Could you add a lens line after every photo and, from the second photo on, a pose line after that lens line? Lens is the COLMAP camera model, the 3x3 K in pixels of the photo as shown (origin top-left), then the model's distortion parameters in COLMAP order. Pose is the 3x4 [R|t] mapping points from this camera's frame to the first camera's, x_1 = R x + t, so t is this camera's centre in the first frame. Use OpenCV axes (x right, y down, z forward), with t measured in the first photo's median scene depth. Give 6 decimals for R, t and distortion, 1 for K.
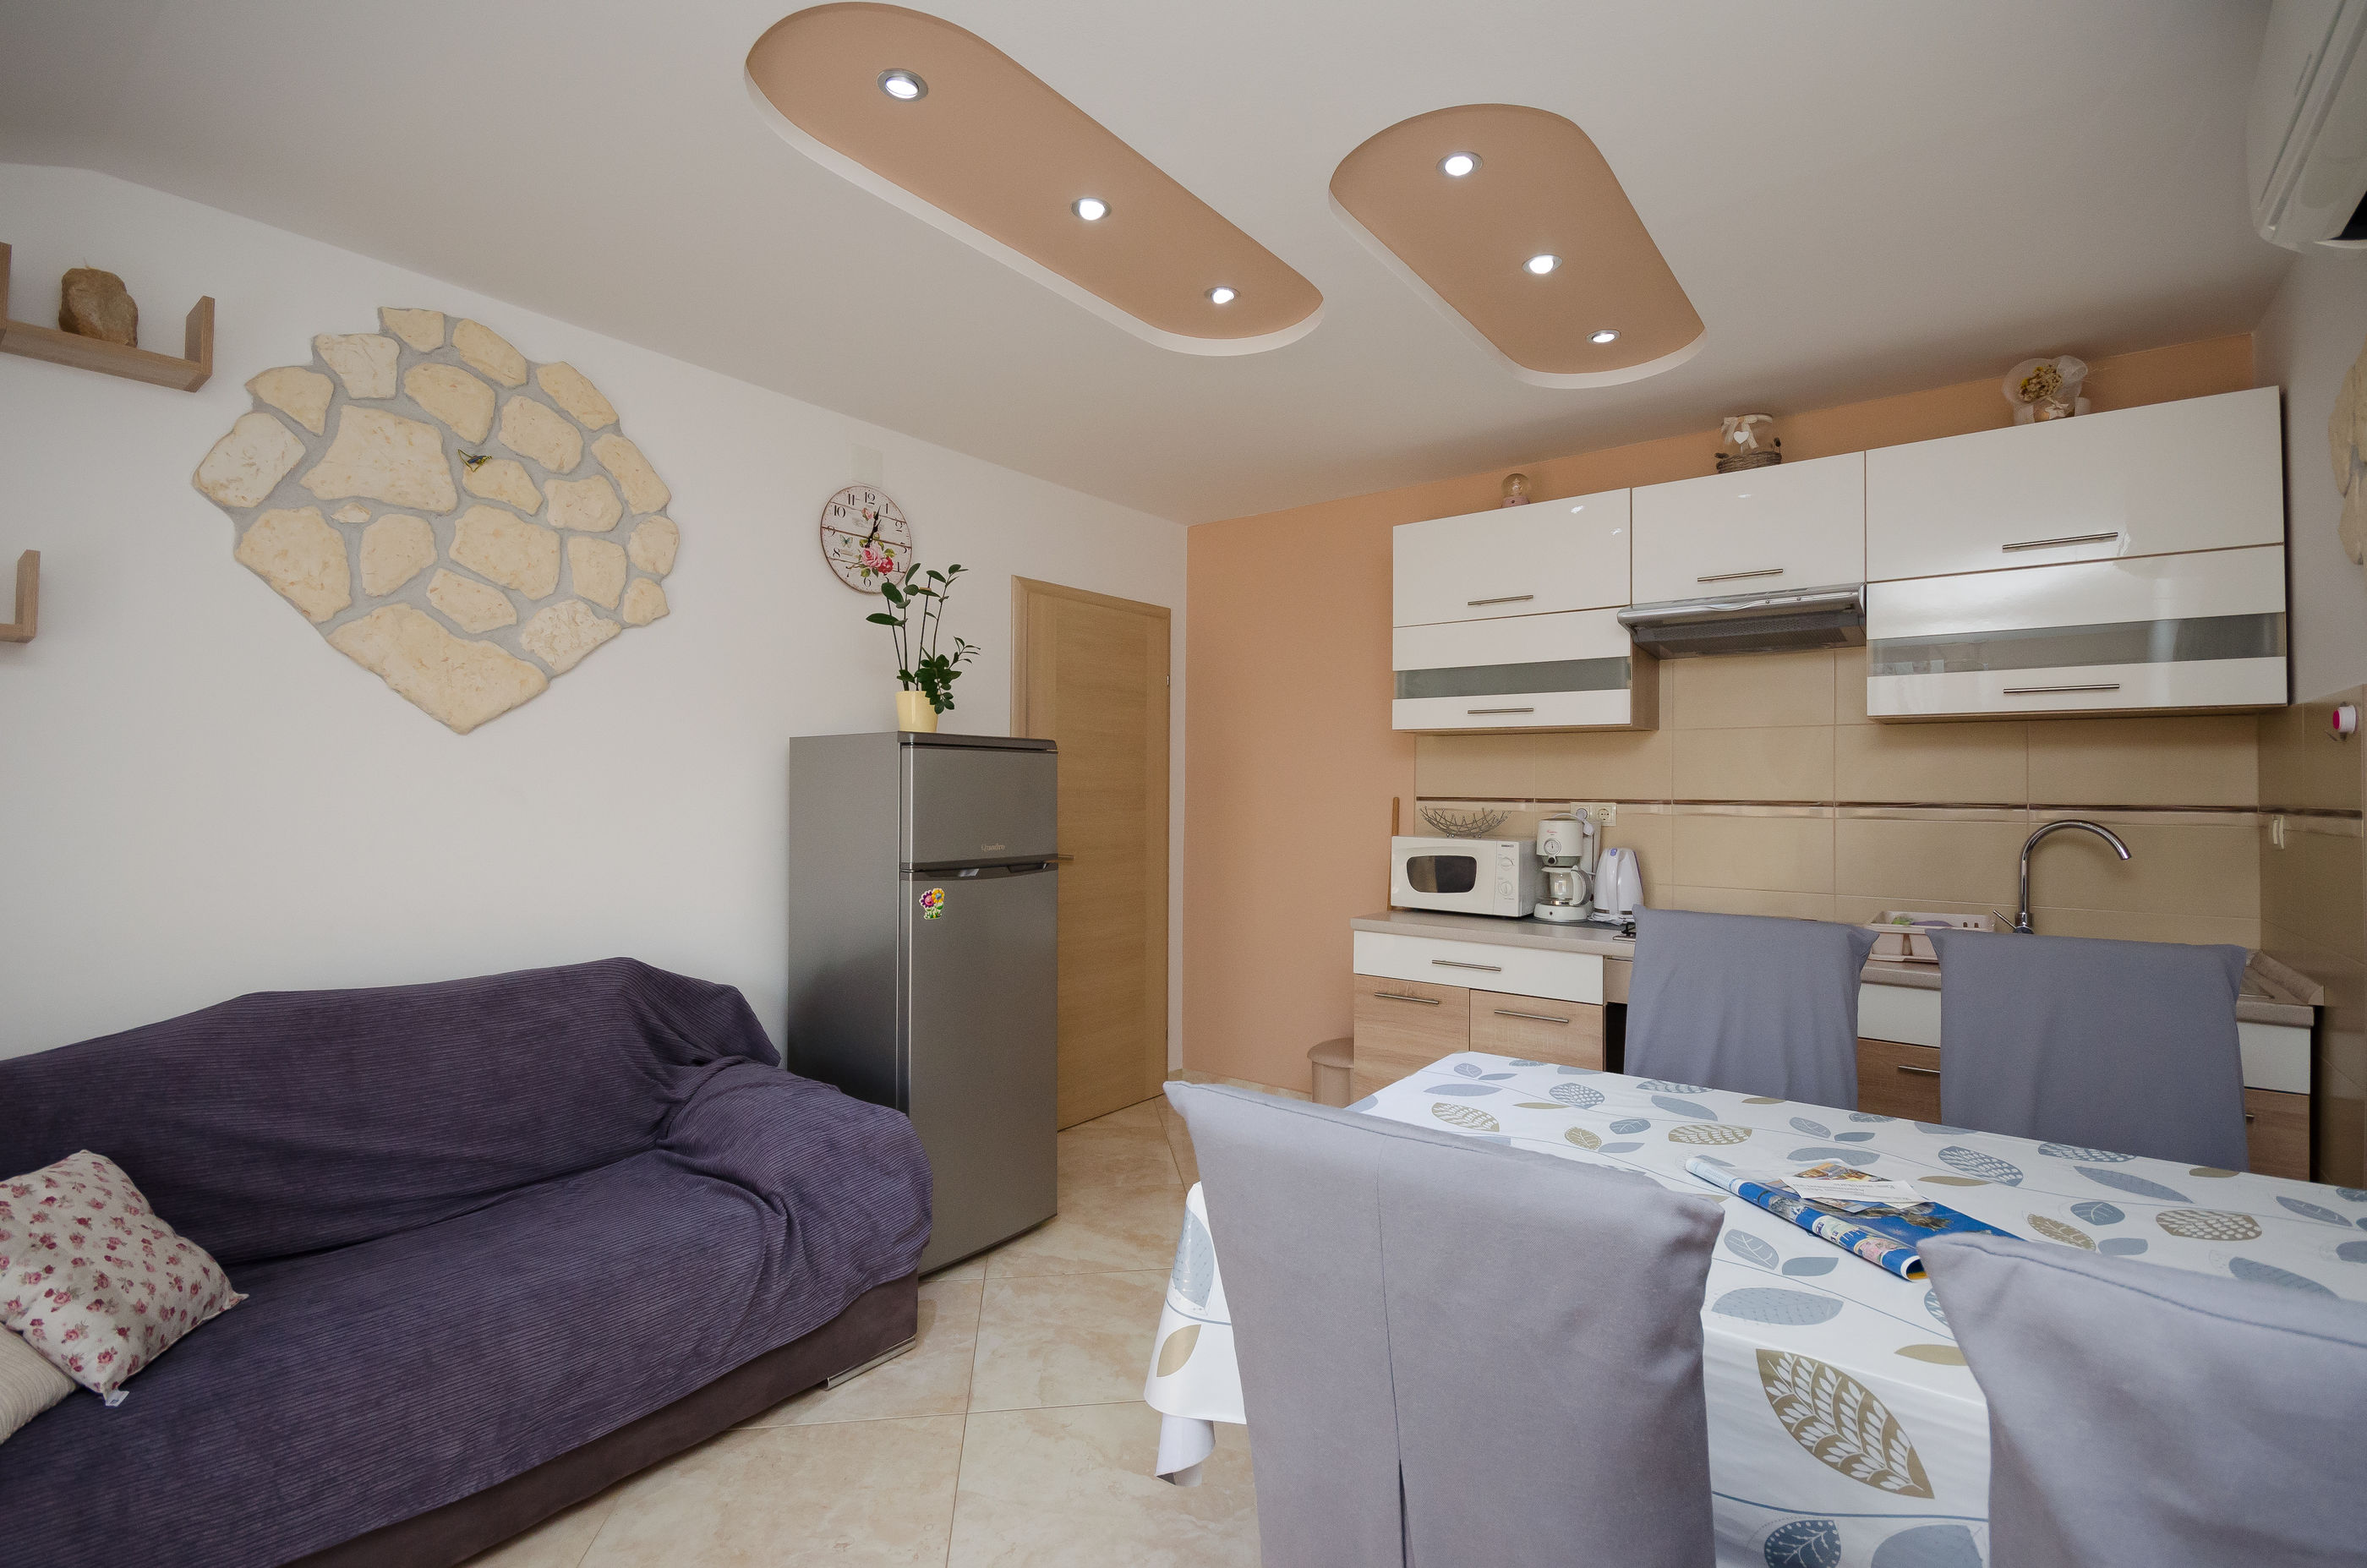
lens RADIAL K [[1056.8, 0, 1187.5], [0, 1056.8, 771.2], [0, 0, 1]] dist [0.004769, -0.008133]
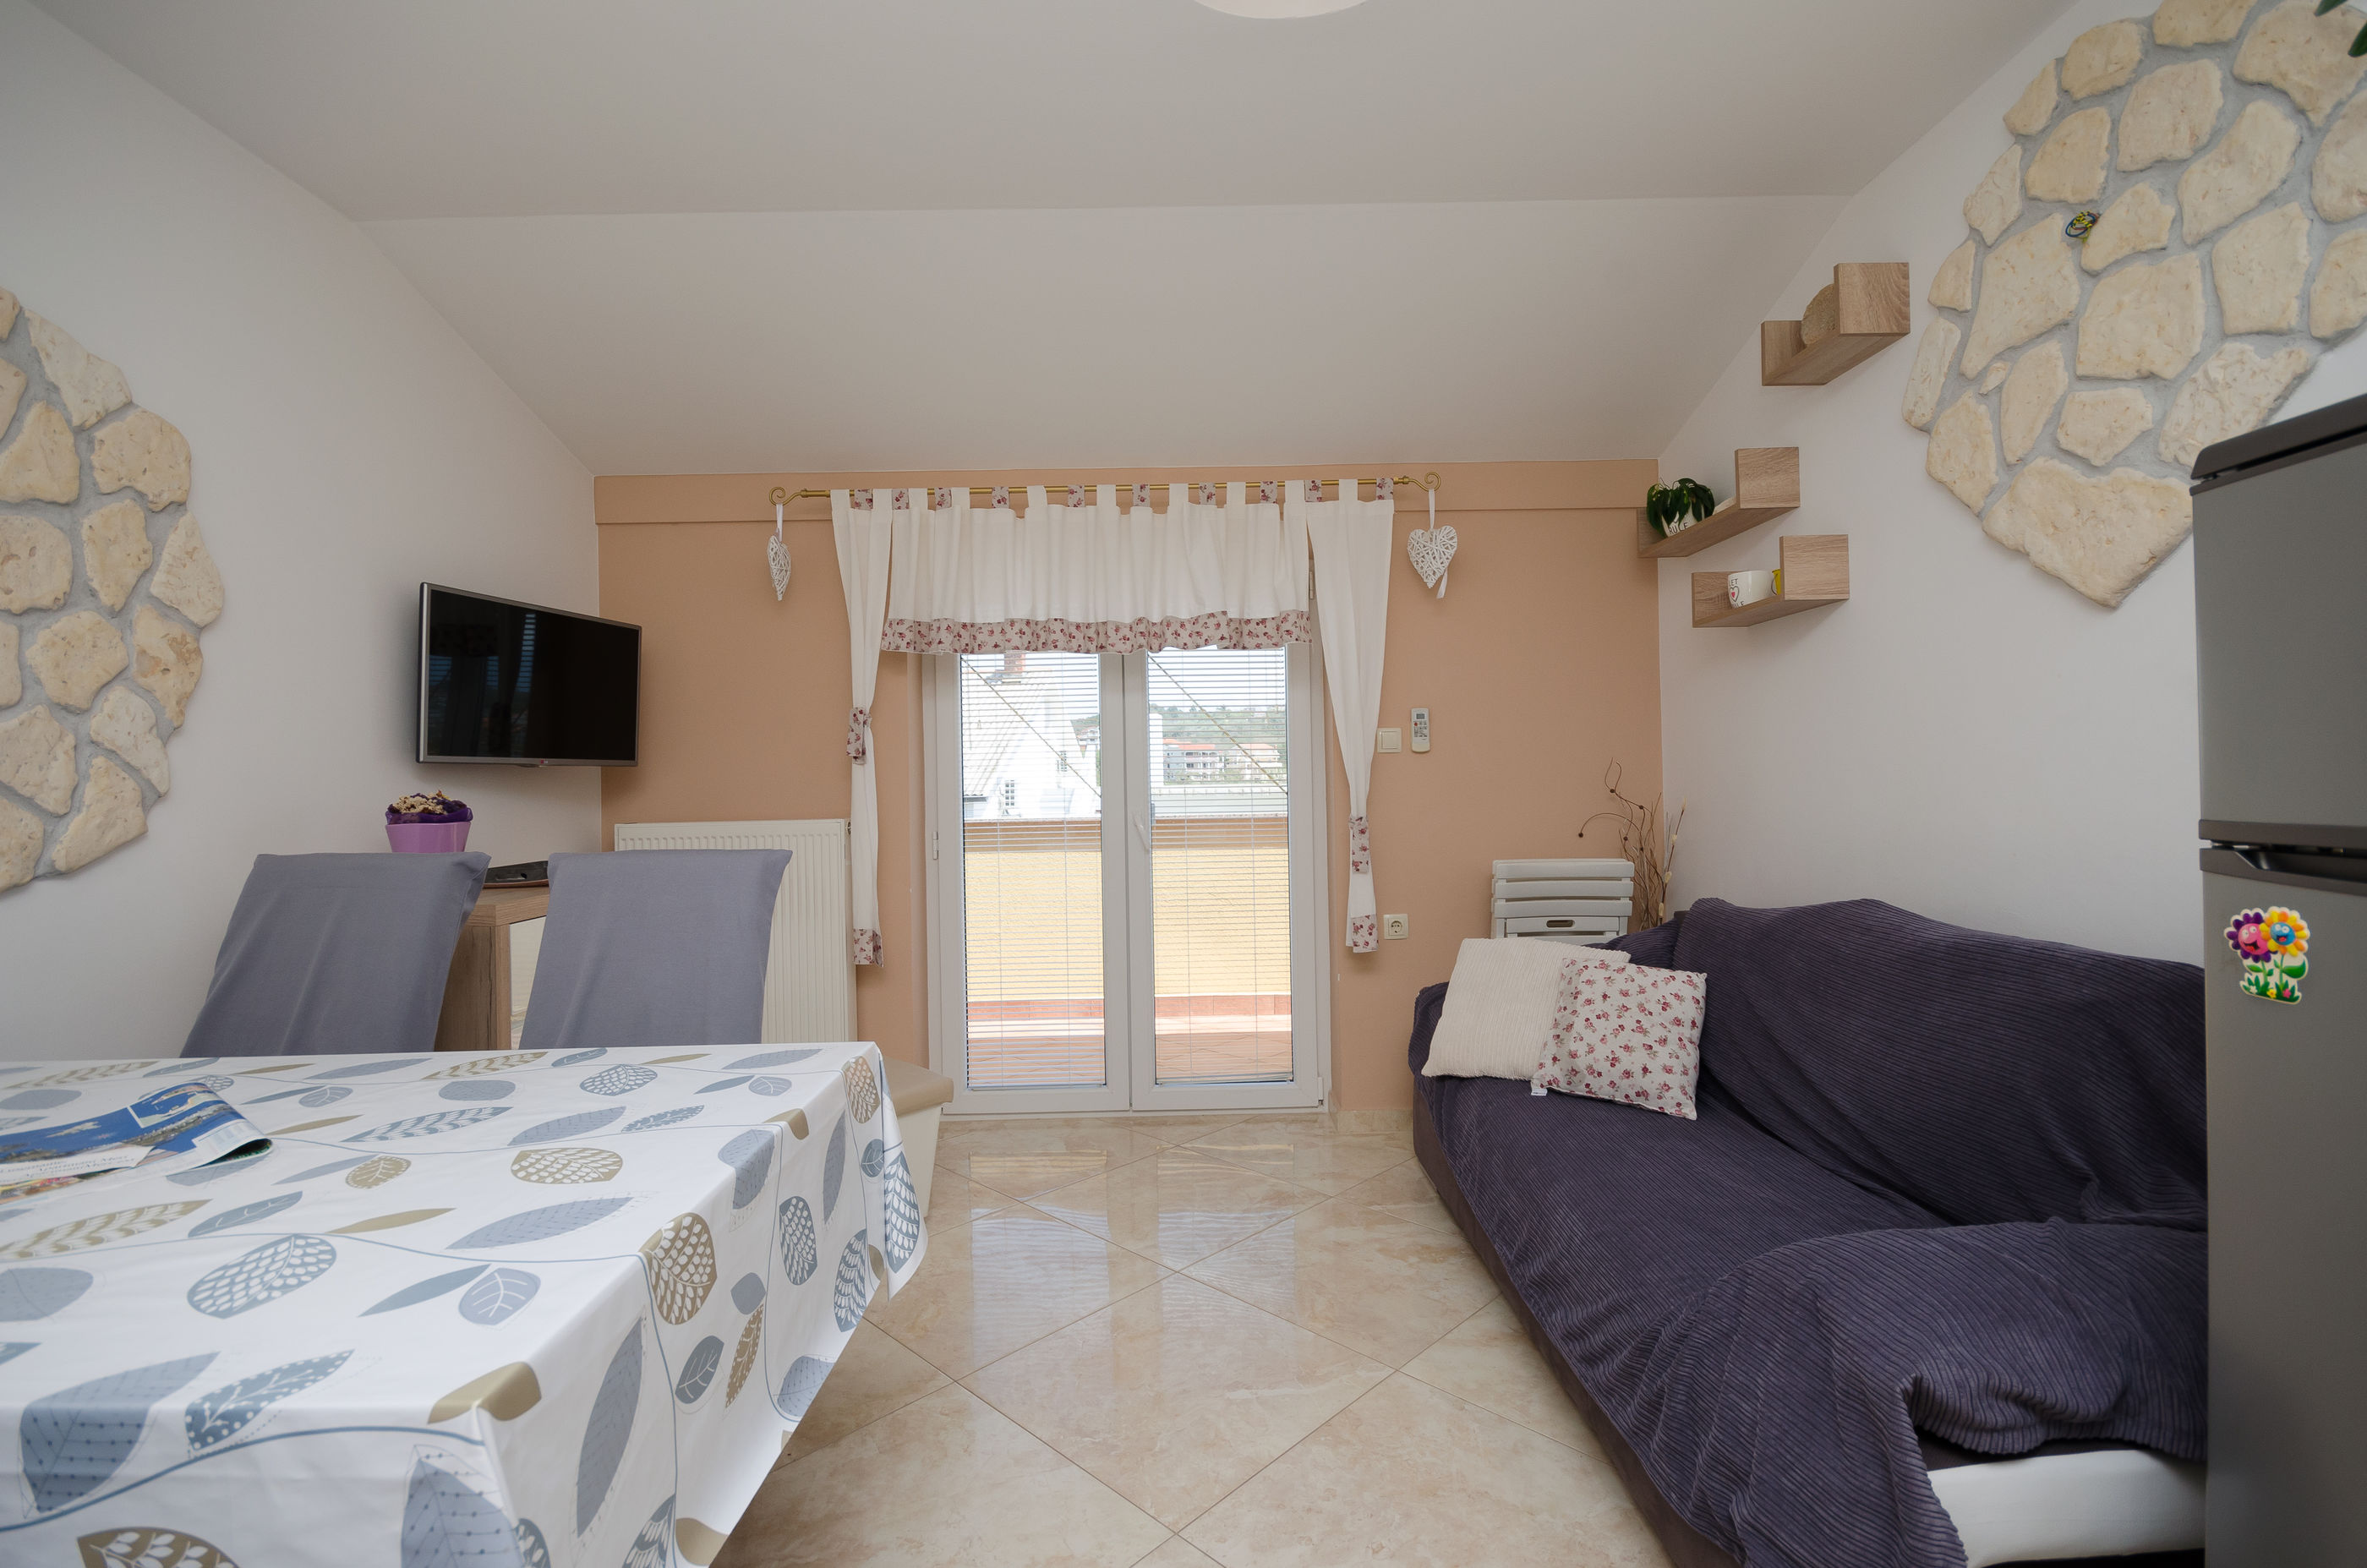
lens RADIAL K [[1056.8, 0, 1191.8], [0, 1056.8, 779.9], [0, 0, 1]] dist [0.004769, -0.008133]
pose [[-0.788402, 0.008091, -0.615107, 0.216084], [0.024525, 0.999532, -0.018286, 0.071237], [0.614671, -0.029502, -0.788231, 1.060096]]
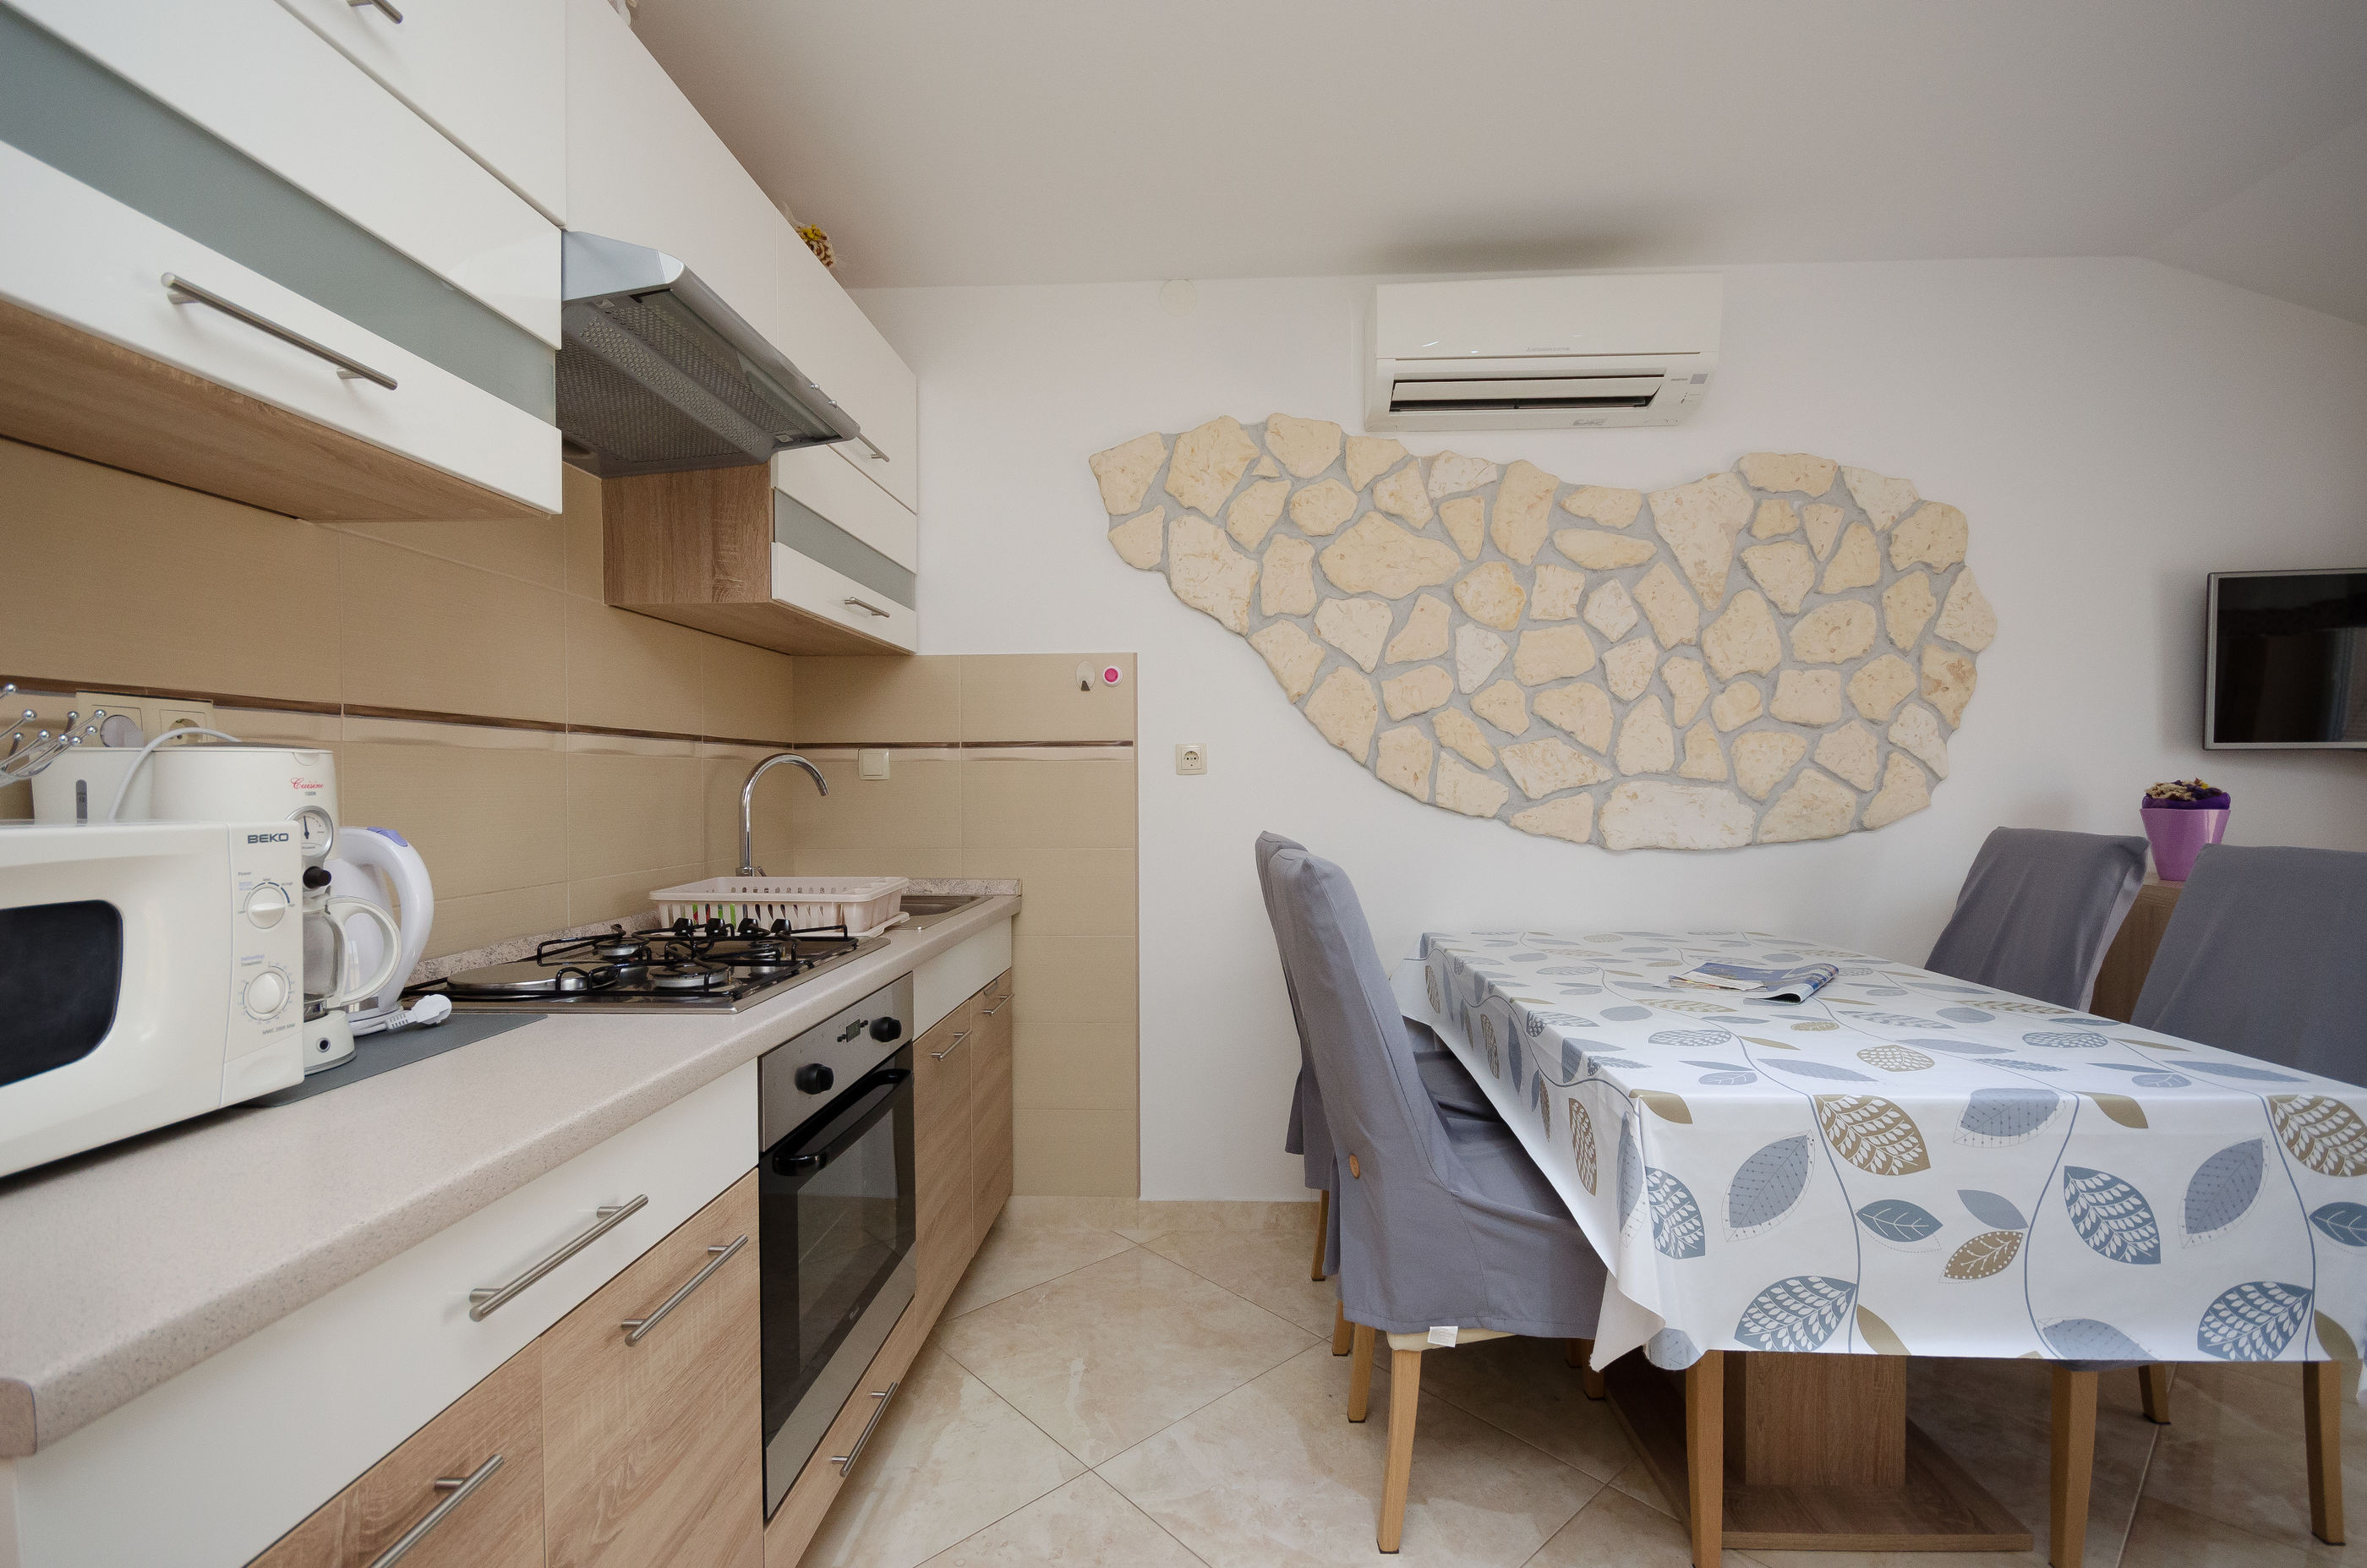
lens RADIAL K [[1056.8, 0, 1196.4], [0, 1056.8, 787.7], [0, 0, 1]] dist [0.004769, -0.008133]
pose [[-0.577598, -0.008829, 0.816274, -0.074192], [-0.013325, 0.999910, 0.001387, 0.067434], [-0.816213, -0.010076, -0.577663, 1.207583]]
